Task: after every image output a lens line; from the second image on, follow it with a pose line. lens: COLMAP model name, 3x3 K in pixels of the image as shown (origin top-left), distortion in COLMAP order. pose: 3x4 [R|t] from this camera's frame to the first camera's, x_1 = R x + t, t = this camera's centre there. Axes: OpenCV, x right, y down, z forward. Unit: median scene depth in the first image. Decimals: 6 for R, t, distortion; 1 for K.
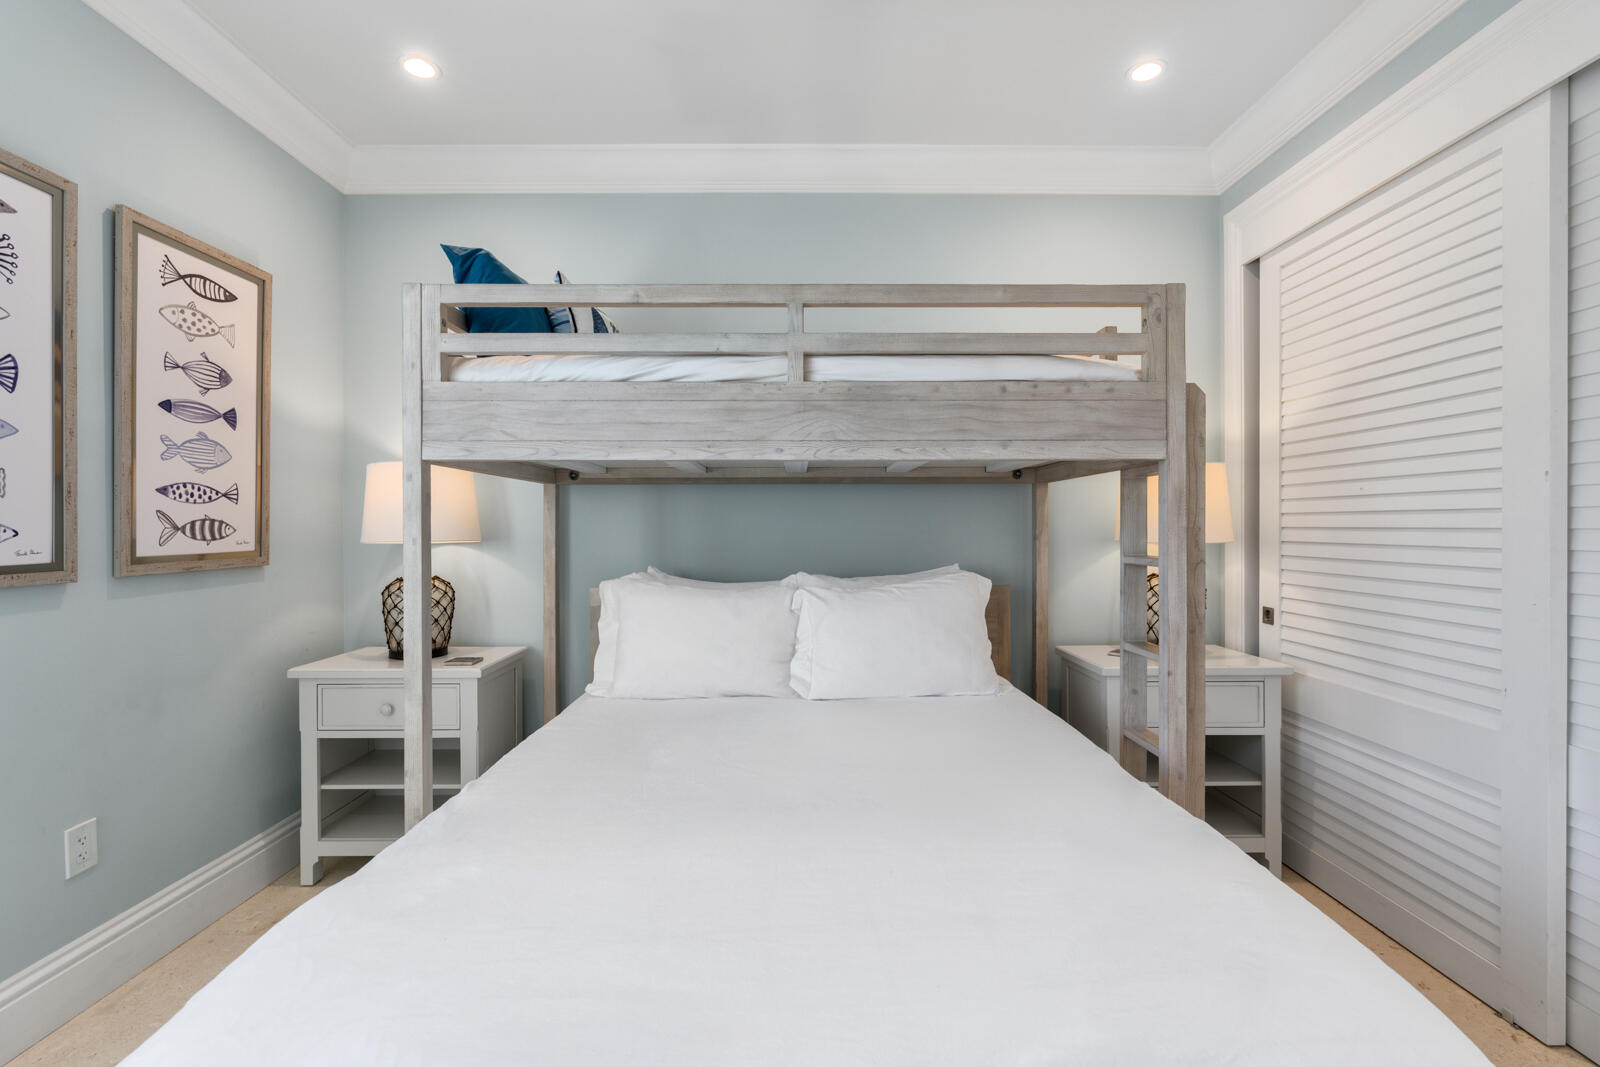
lens RADIAL K [[719.7, 0, 800.0], [0, 719.7, 533.5], [0, 0, 1]] dist [-0.013930, 0.000558]
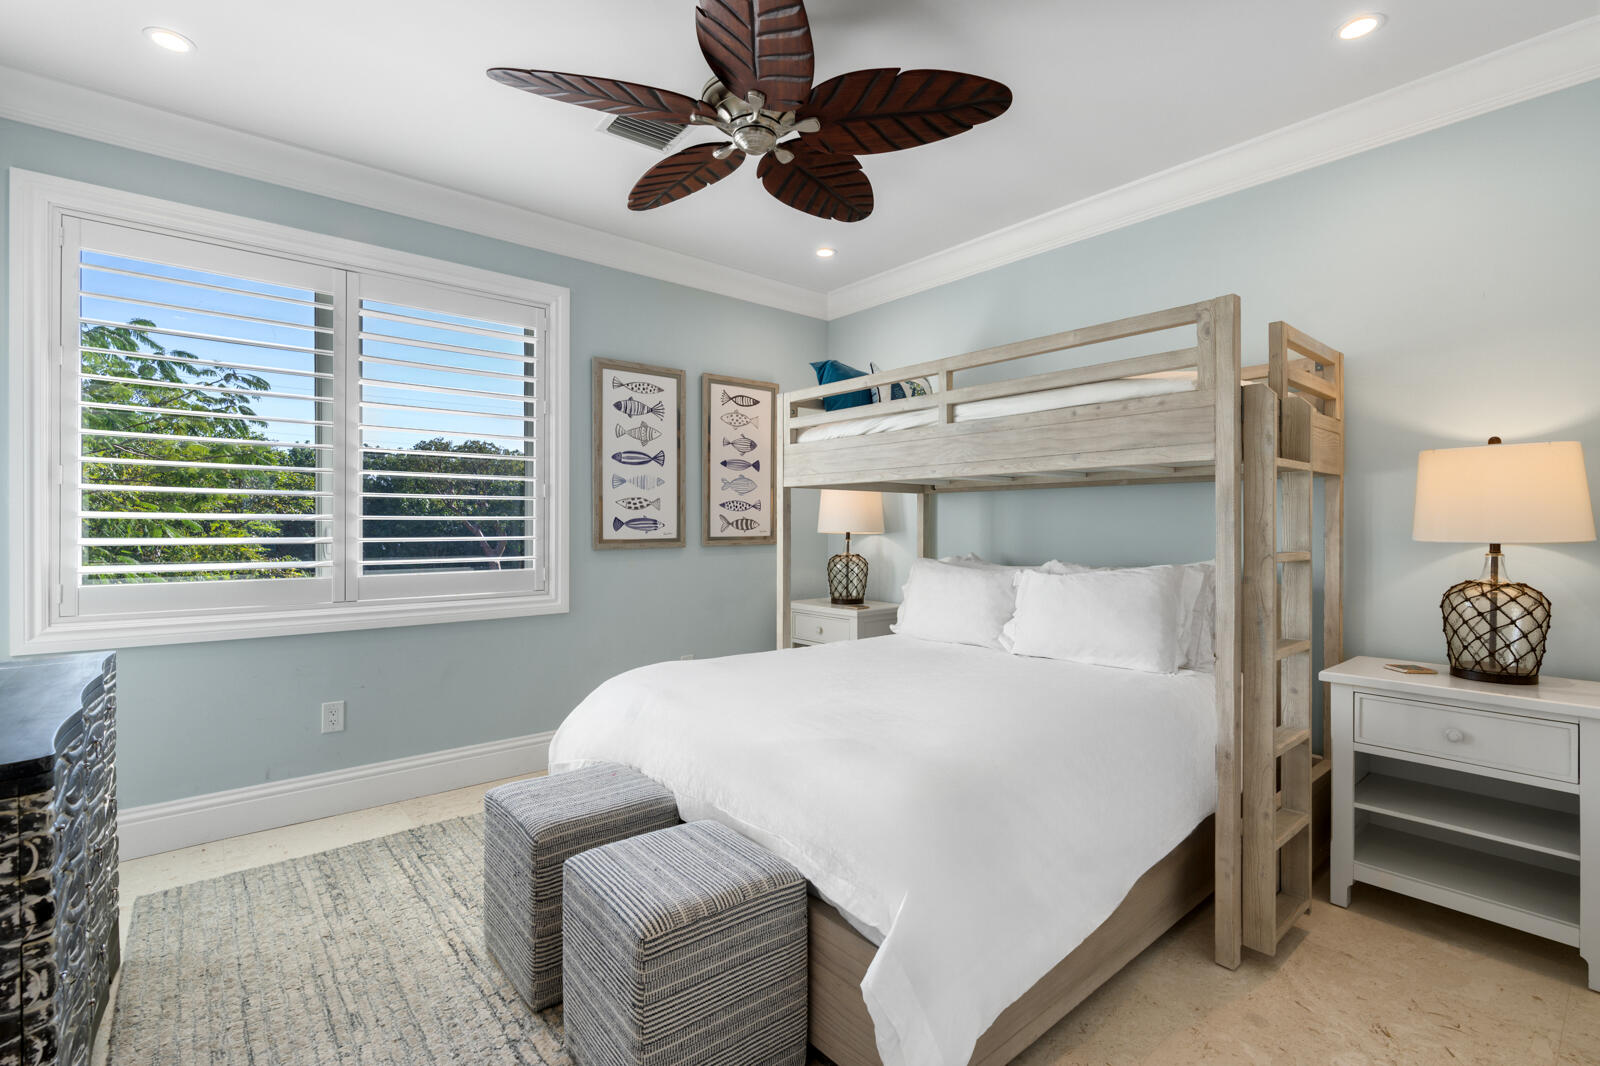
lens RADIAL K [[719.7, 0, 800.0], [0, 719.7, 533.0], [0, 0, 1]] dist [-0.013930, 0.000558]
pose [[0.640341, 0.010714, -0.768016, 0.856416], [-0.010395, 0.999932, 0.005283, 0.007088], [0.768021, 0.004601, 0.640408, -0.158905]]
